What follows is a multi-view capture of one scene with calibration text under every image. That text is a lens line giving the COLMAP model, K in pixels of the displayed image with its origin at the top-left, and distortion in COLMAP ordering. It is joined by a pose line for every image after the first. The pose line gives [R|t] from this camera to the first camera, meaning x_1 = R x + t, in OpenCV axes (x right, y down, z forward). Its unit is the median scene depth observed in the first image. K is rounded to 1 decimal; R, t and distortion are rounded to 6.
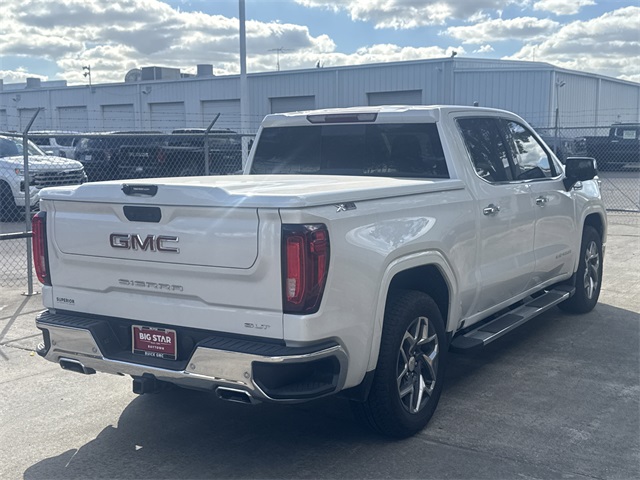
lens RADIAL K [[826.0, 0, 320.0], [0, 826.0, 240.0], [0, 0, 1]] dist [0.267151, -0.722225]
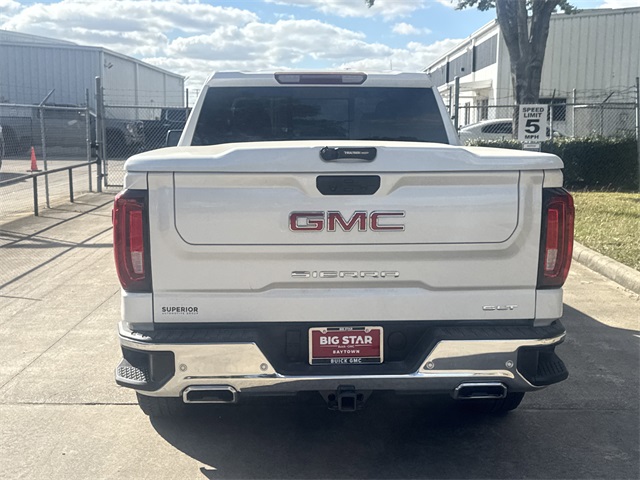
lens RADIAL K [[828.8, 0, 320.0], [0, 828.8, 240.0], [0, 0, 1]] dist [0.149936, -0.308661]
pose [[0.814010, -0.067055, 0.576968, -0.675485], [0.057056, 0.997741, 0.035459, -0.008221], [-0.578042, 0.004056, 0.815997, 0.366984]]
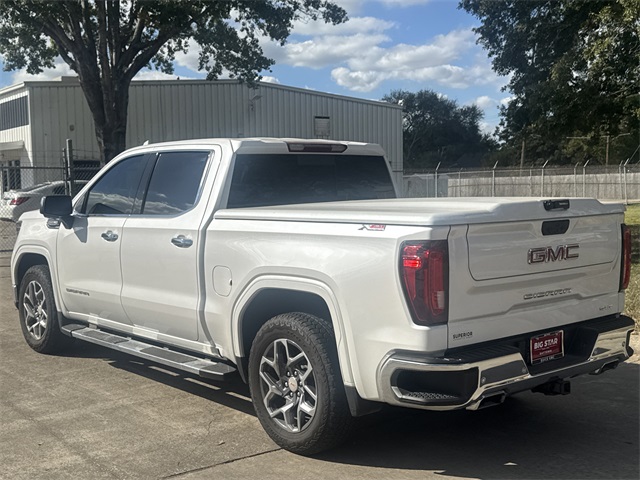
lens RADIAL K [[828.8, 0, 320.0], [0, 828.8, 240.0], [0, 0, 1]] dist [0.149936, -0.308661]
pose [[0.286271, -0.061374, 0.956181, -1.310273], [0.125820, 0.991713, 0.025985, -0.079534], [-0.949852, 0.112868, 0.291621, 0.953772]]
